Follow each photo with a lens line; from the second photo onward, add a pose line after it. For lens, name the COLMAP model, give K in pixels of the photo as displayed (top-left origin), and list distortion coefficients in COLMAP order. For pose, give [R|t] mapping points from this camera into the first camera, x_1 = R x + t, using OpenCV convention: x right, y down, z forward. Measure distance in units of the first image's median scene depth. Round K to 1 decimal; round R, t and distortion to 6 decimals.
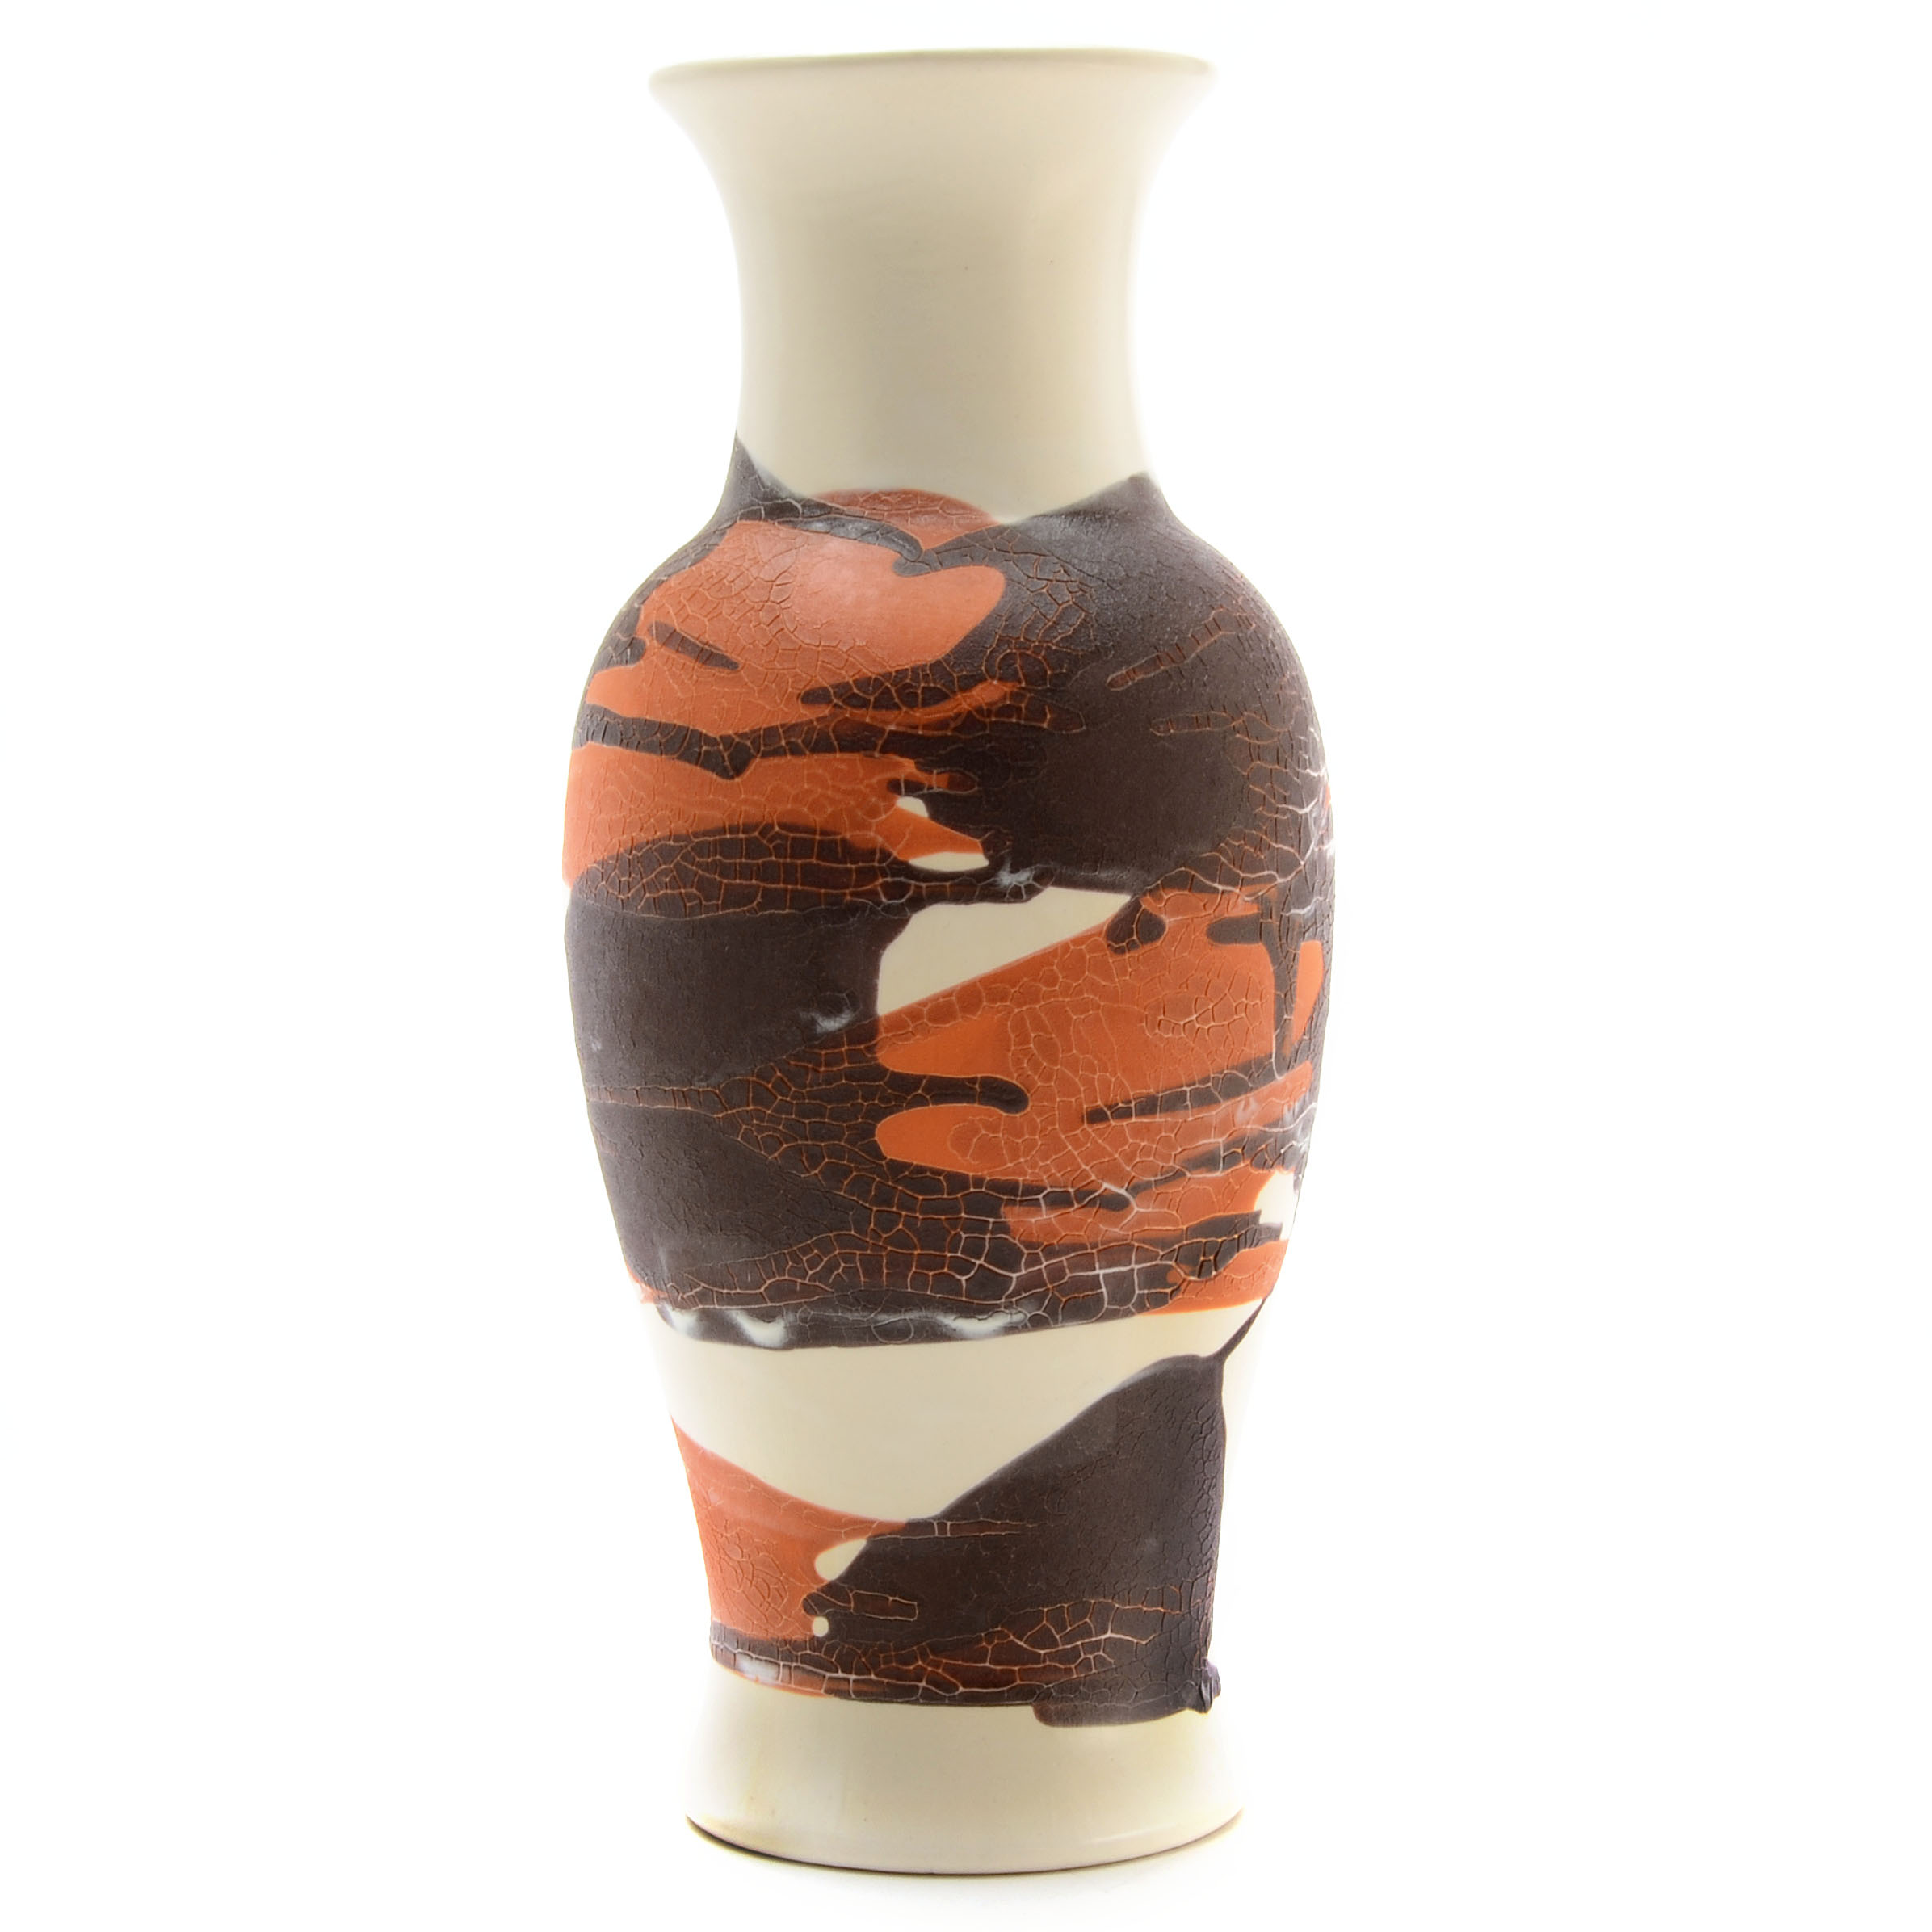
lens RADIAL K [[6594.0, 0, 965.8], [0, 6594.0, 965.0], [0, 0, 1]] dist [0.023836, 0.000000]
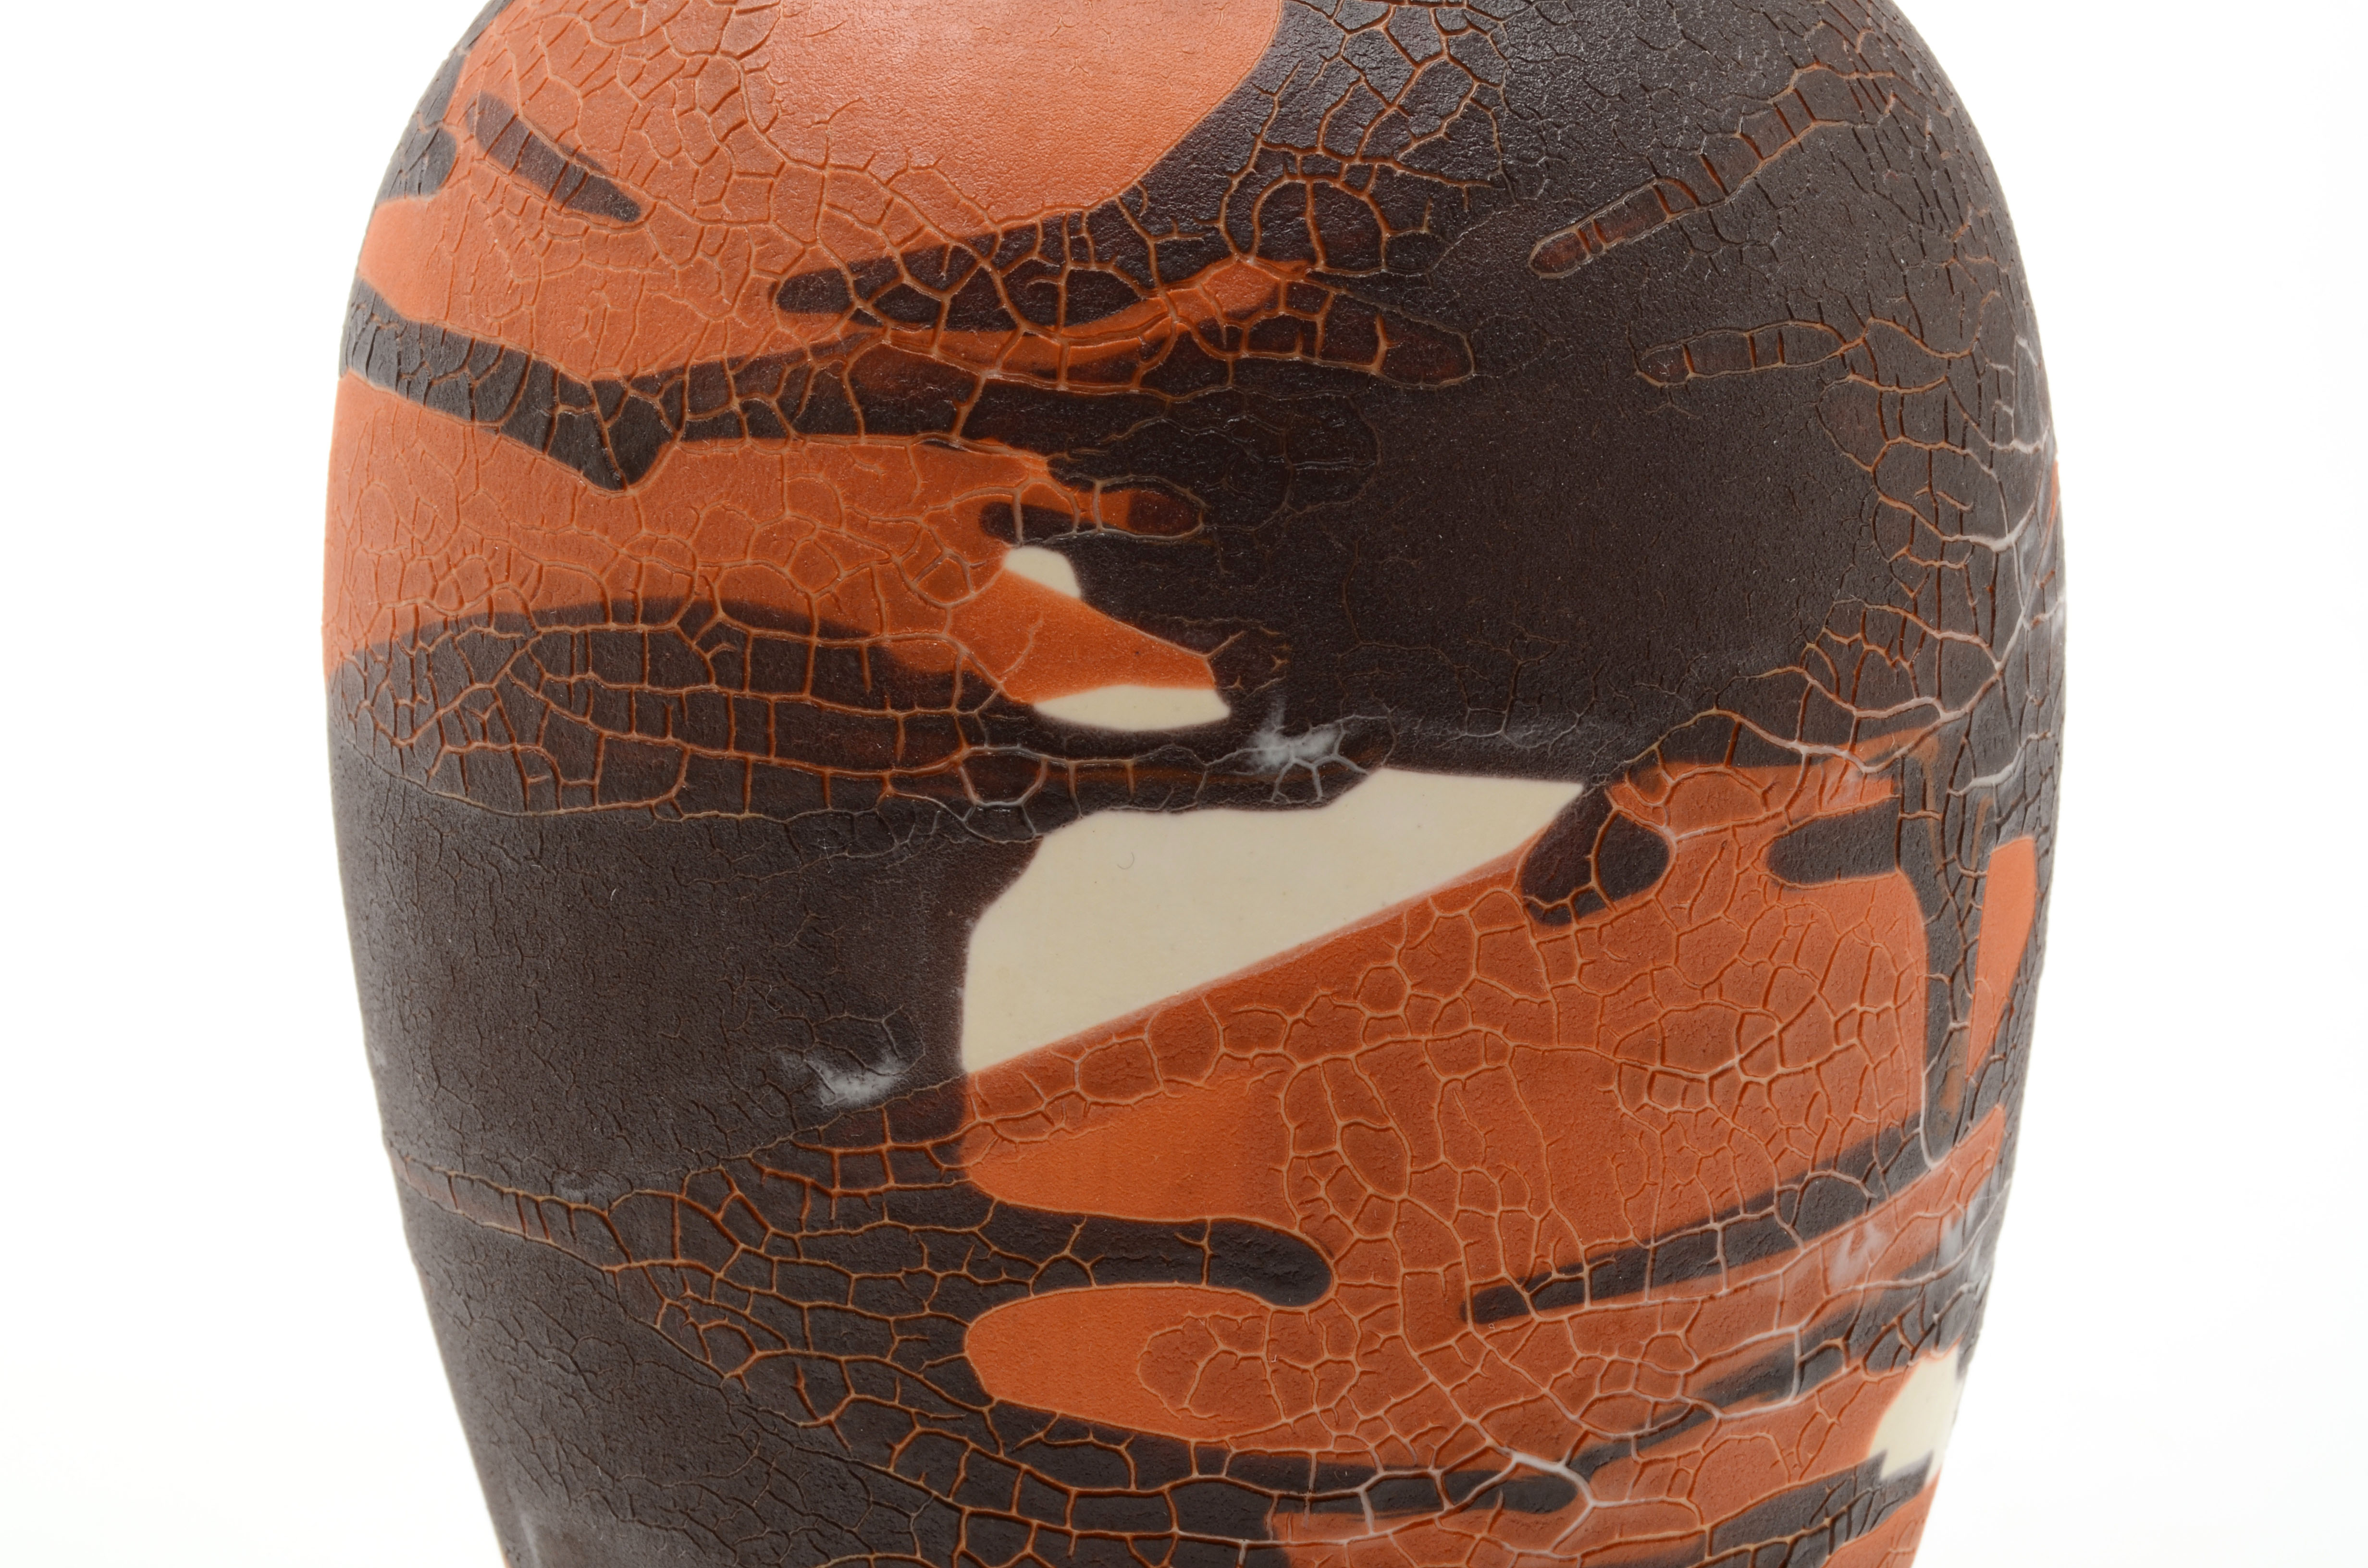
lens RADIAL K [[5297.7, 0, 1185.7], [0, 5297.7, 790.2], [0, 0, 1]] dist [0.020172, 0.000000]
pose [[0.997406, 0.010324, -0.071237, 0.023726], [-0.002364, 0.993826, 0.110923, -0.046291], [0.071942, -0.110467, 0.991273, 0.670114]]
